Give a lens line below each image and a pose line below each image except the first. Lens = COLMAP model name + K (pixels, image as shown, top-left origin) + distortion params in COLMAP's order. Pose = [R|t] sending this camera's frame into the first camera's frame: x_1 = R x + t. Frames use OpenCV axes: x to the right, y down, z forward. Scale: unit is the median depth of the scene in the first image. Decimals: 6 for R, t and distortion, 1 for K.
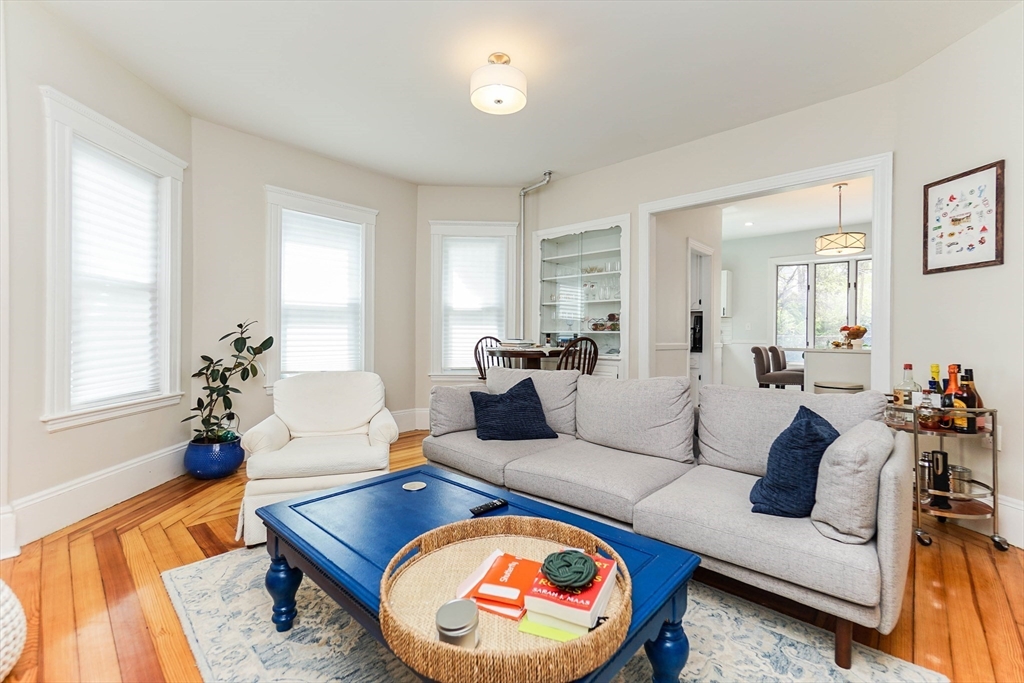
lens RADIAL K [[462.0, 0, 512.0], [0, 462.0, 341.5], [0, 0, 1]] dist [0.013457, 0.000492]
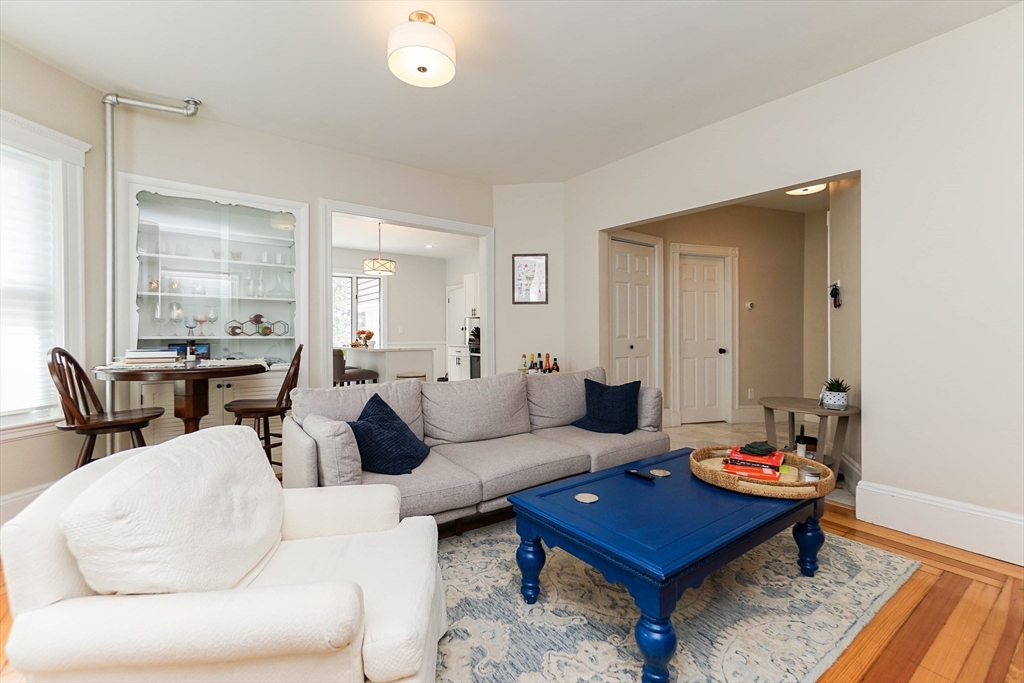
lens RADIAL K [[430.4, 0, 550.7], [0, 430.4, 340.6], [0, 0, 1]] dist [-0.000031, 0.000025]
pose [[0.143446, -0.017301, 0.989507, -0.605709], [0.018722, 0.999716, 0.014766, -0.021613], [-0.989481, 0.016408, 0.143729, 0.519132]]
